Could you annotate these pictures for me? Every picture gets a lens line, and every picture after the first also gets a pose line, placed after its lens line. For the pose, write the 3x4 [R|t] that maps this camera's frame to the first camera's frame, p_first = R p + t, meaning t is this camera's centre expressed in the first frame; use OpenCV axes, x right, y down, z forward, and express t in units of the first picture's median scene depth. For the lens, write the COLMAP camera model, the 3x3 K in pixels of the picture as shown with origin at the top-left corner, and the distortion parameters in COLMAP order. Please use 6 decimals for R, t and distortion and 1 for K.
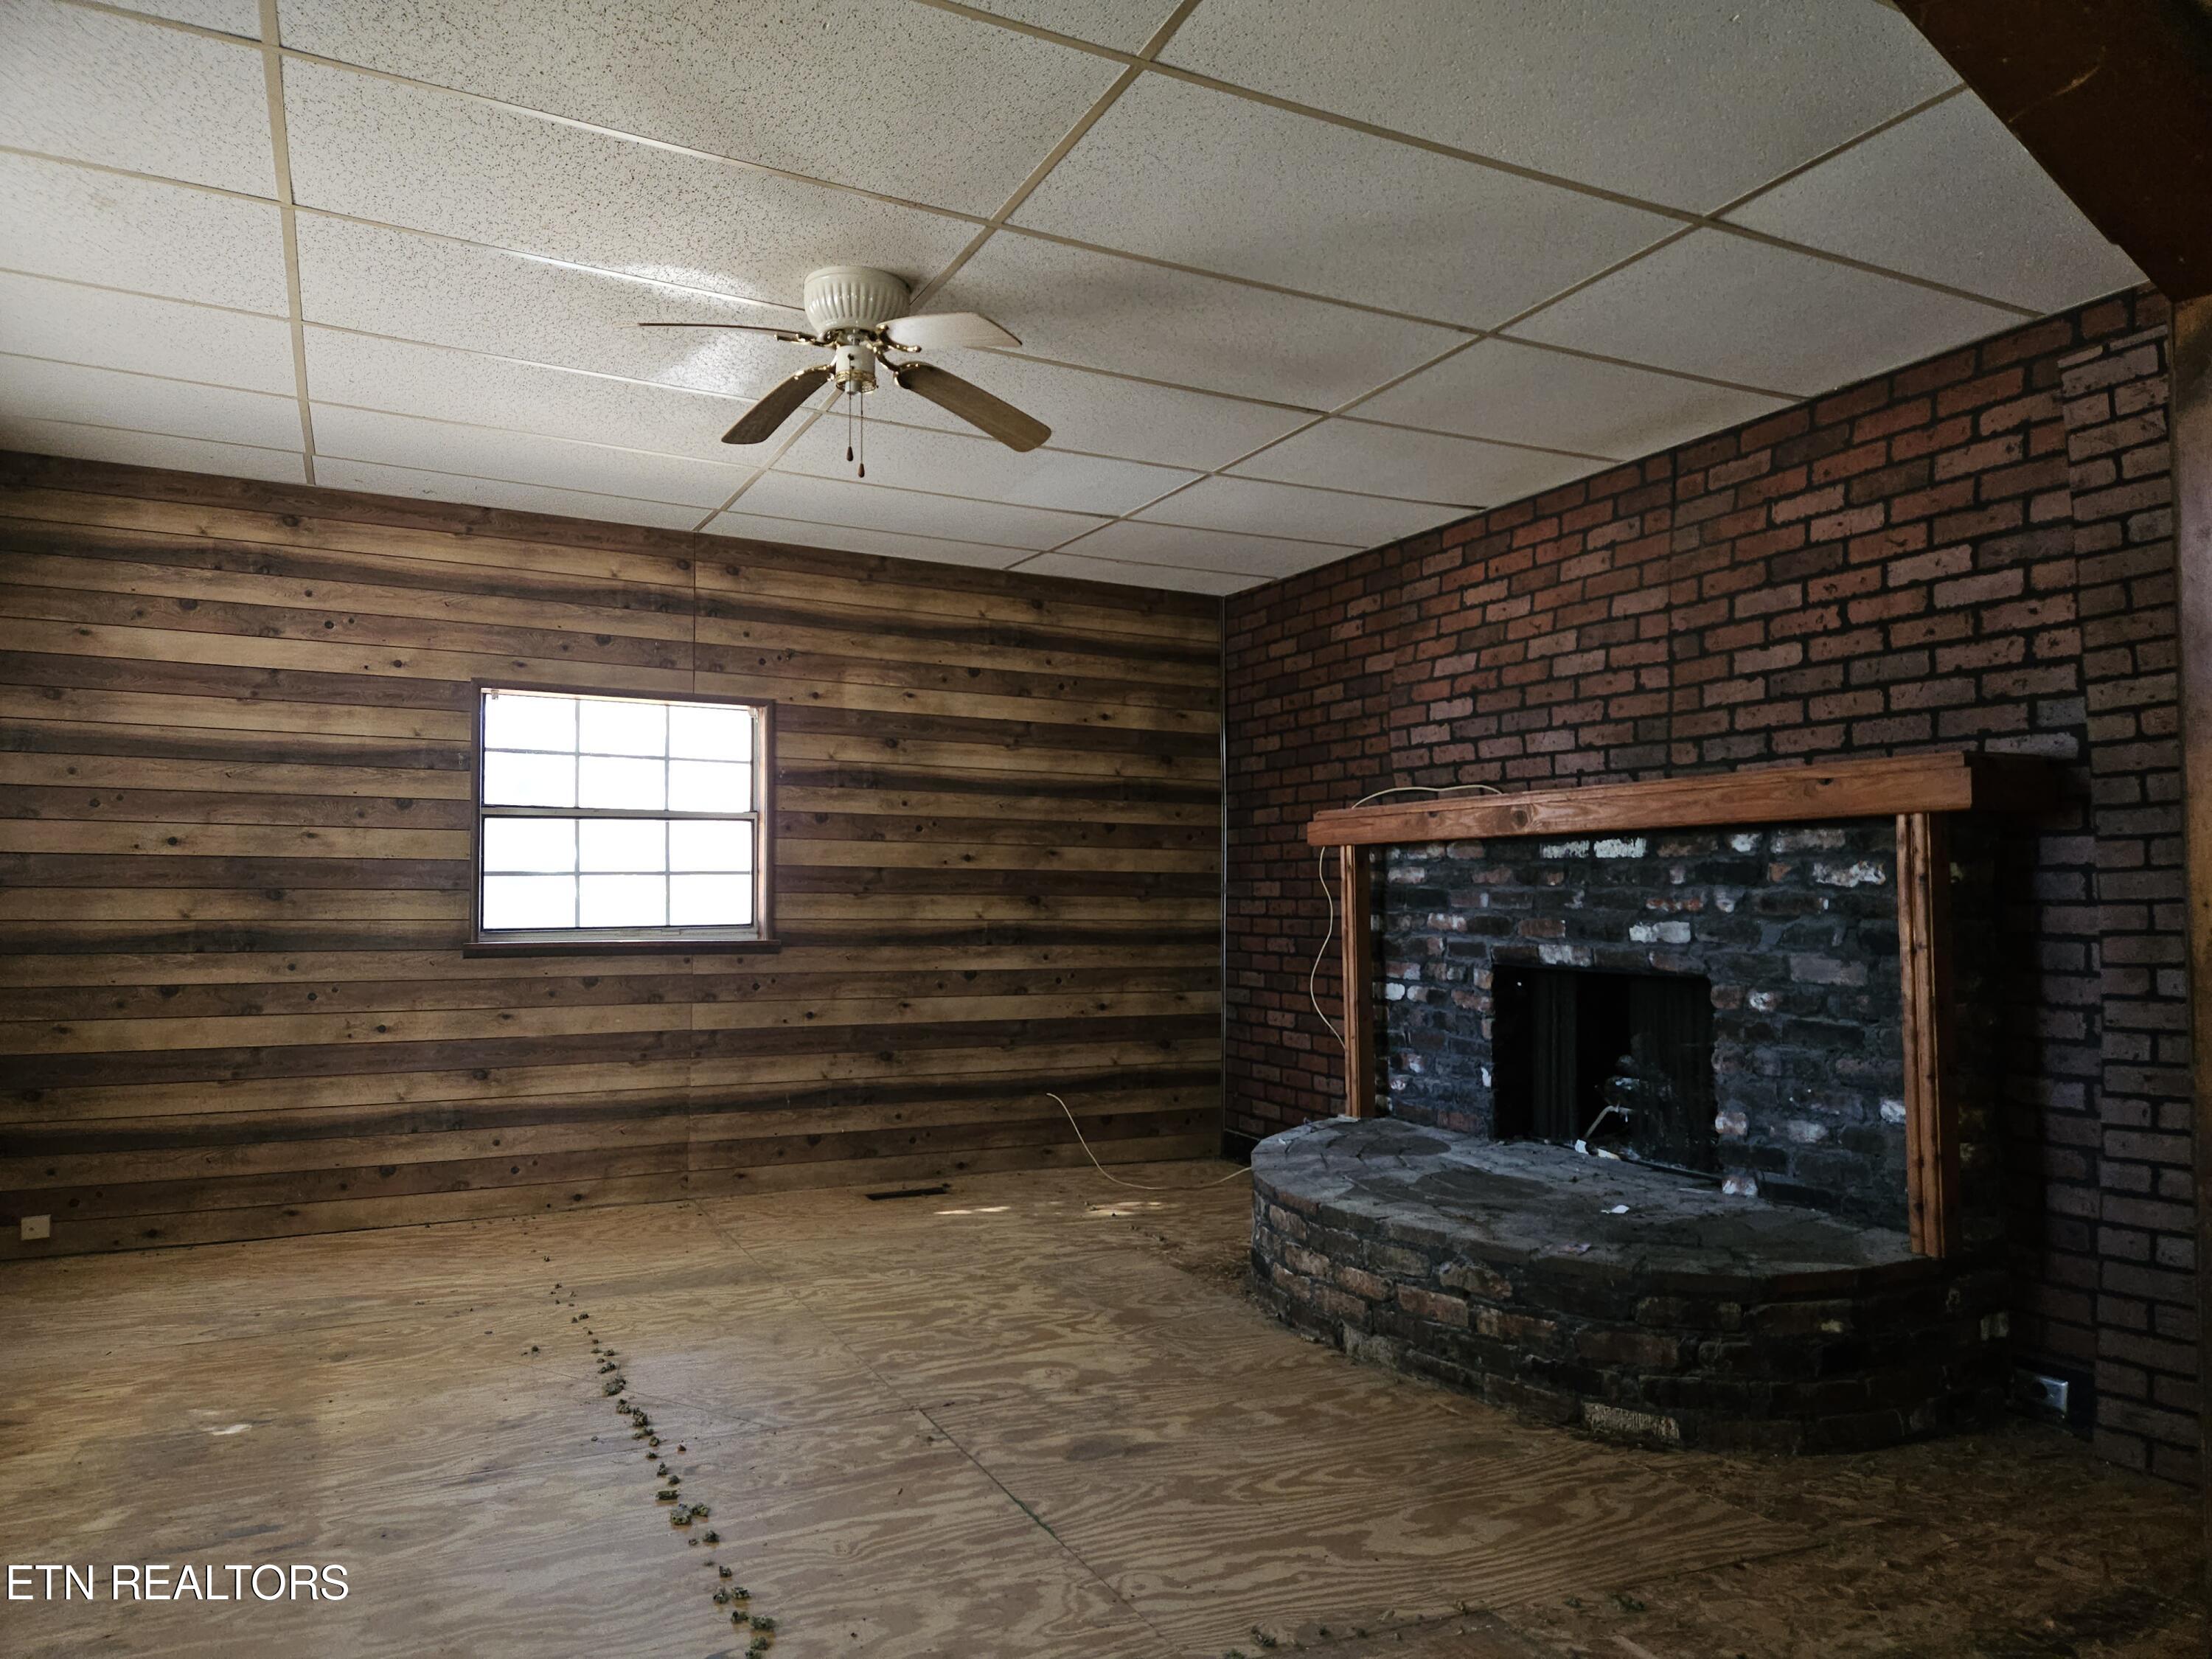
lens RADIAL K [[1555.2, 0, 994.2], [0, 1555.2, 865.8], [0, 0, 1]] dist [0.080699, -0.063765]
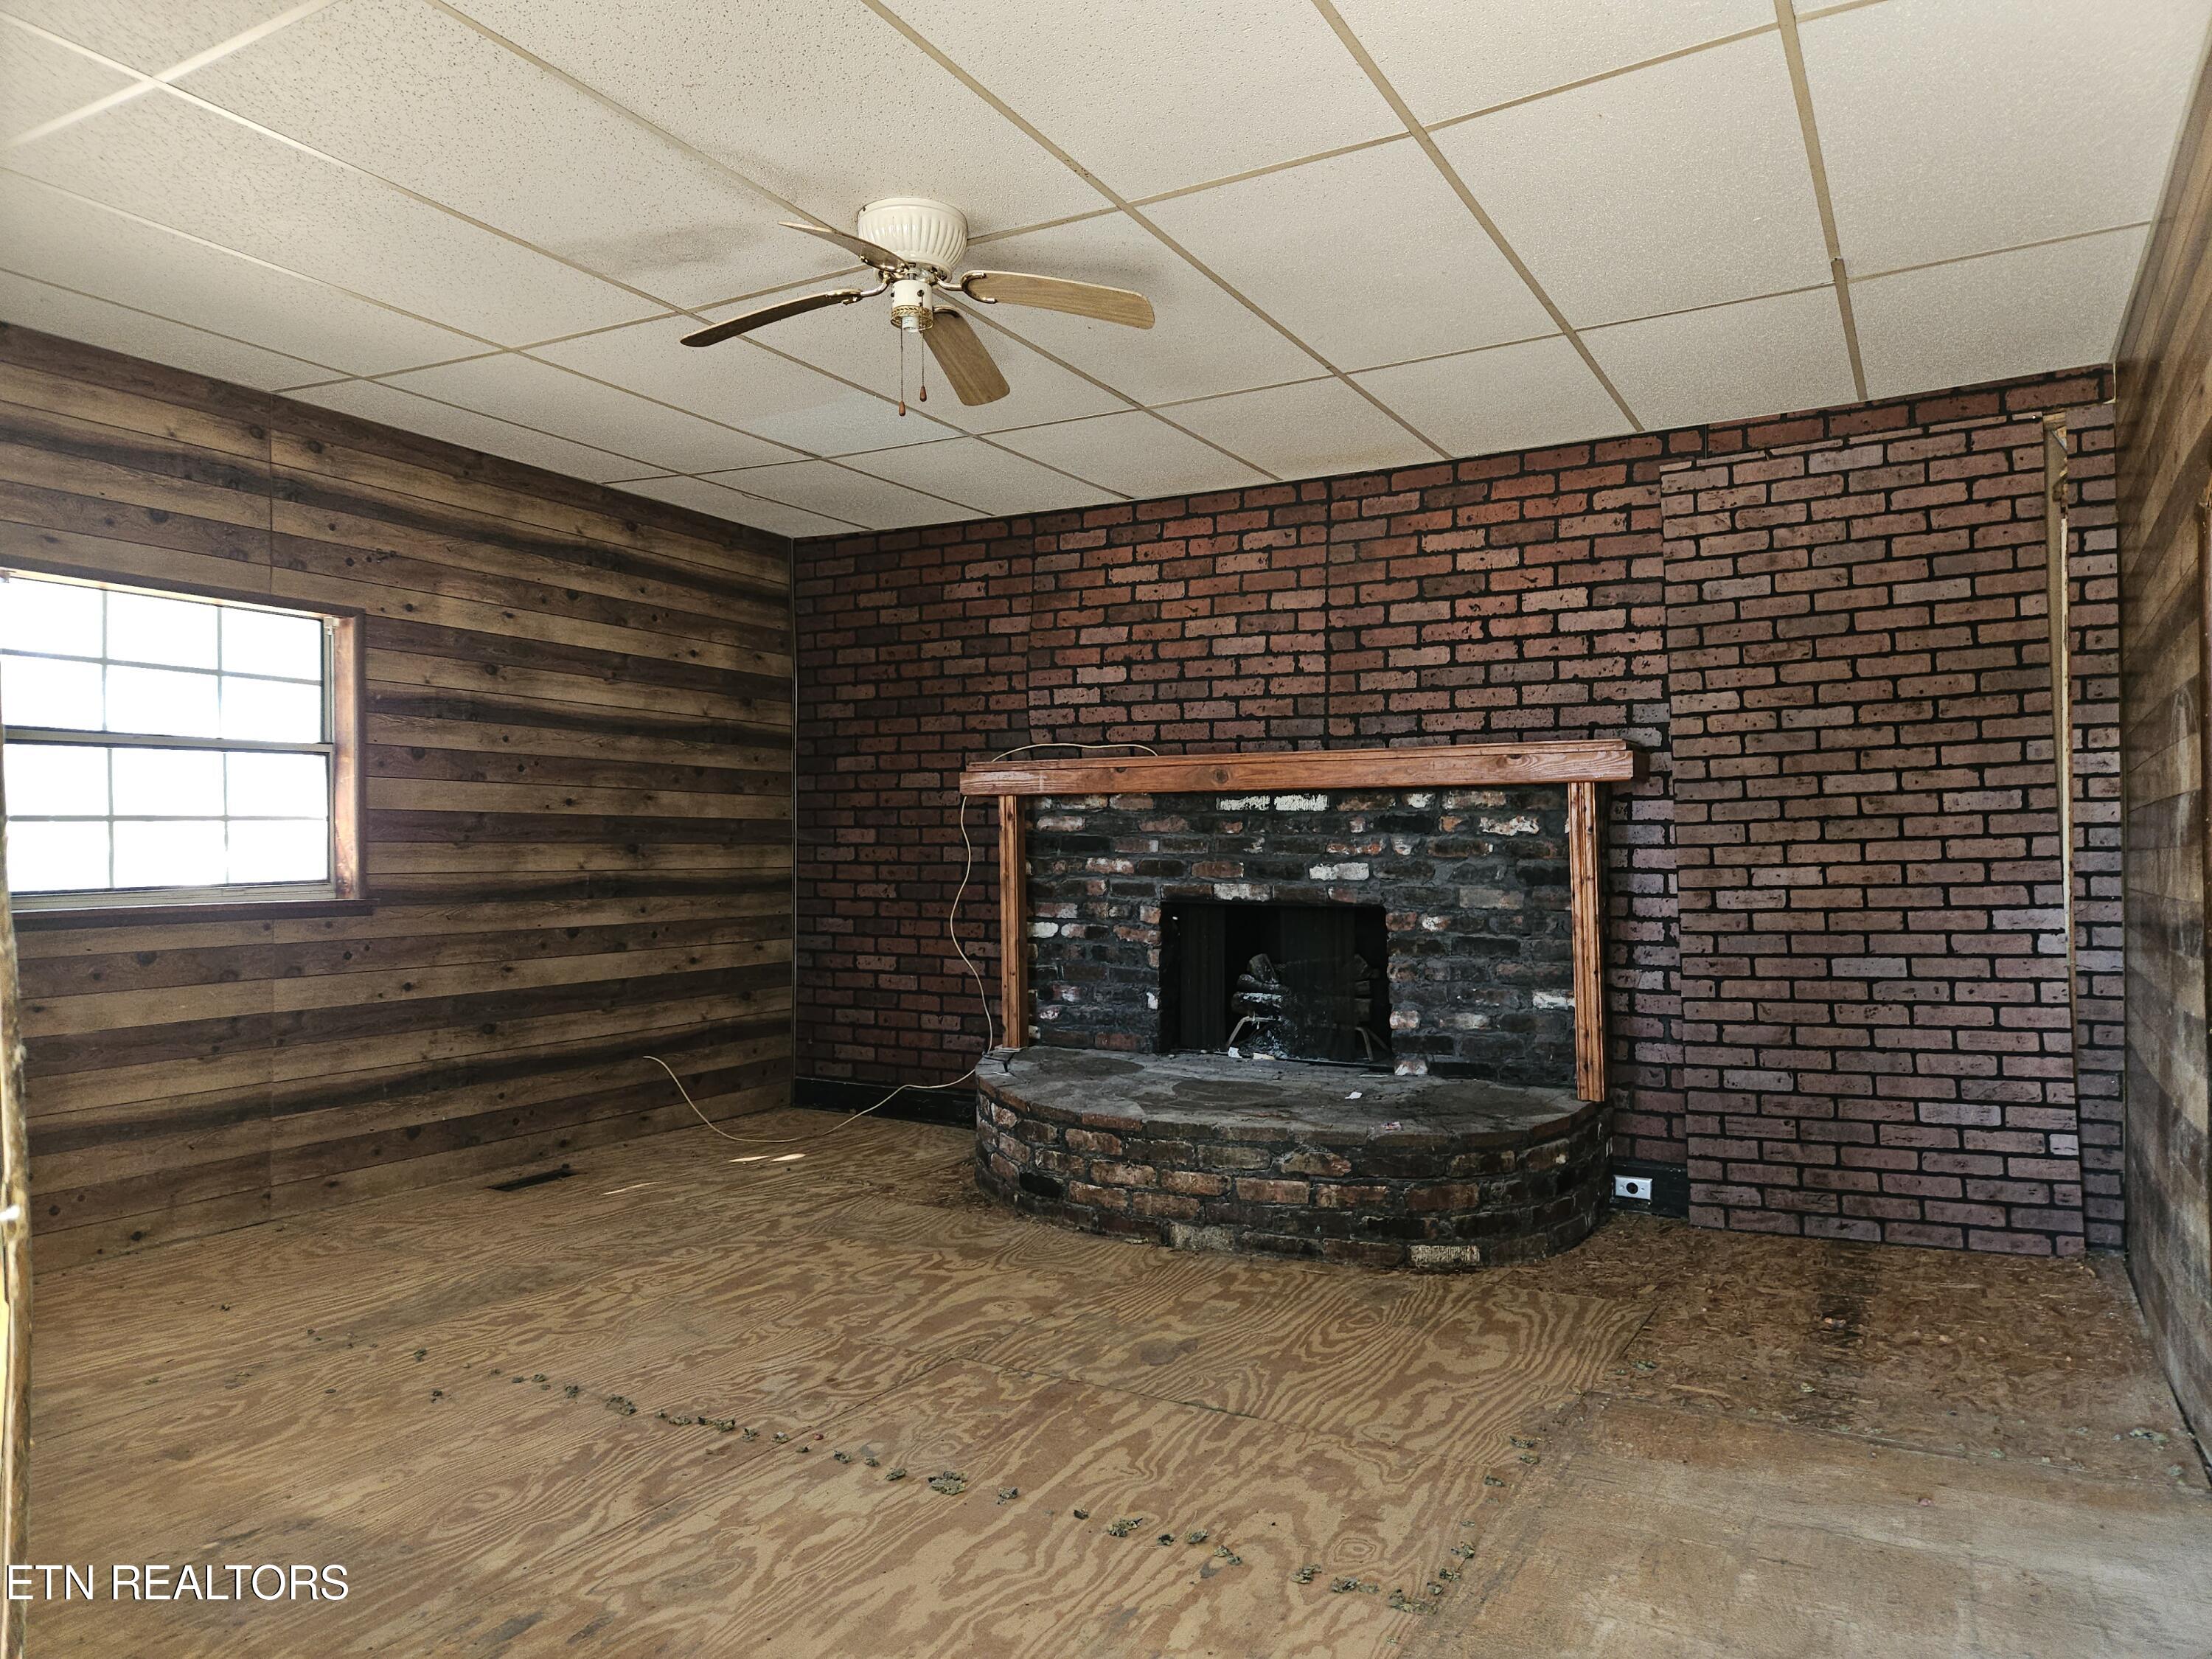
lens RADIAL K [[1555.2, 0, 1193.7], [0, 1555.2, 842.5], [0, 0, 1]] dist [0.080699, -0.063765]
pose [[0.810016, -0.004954, 0.586387, -0.348589], [-0.008096, 0.999775, 0.019629, -0.003322], [-0.586352, -0.020647, 0.809793, 0.070178]]
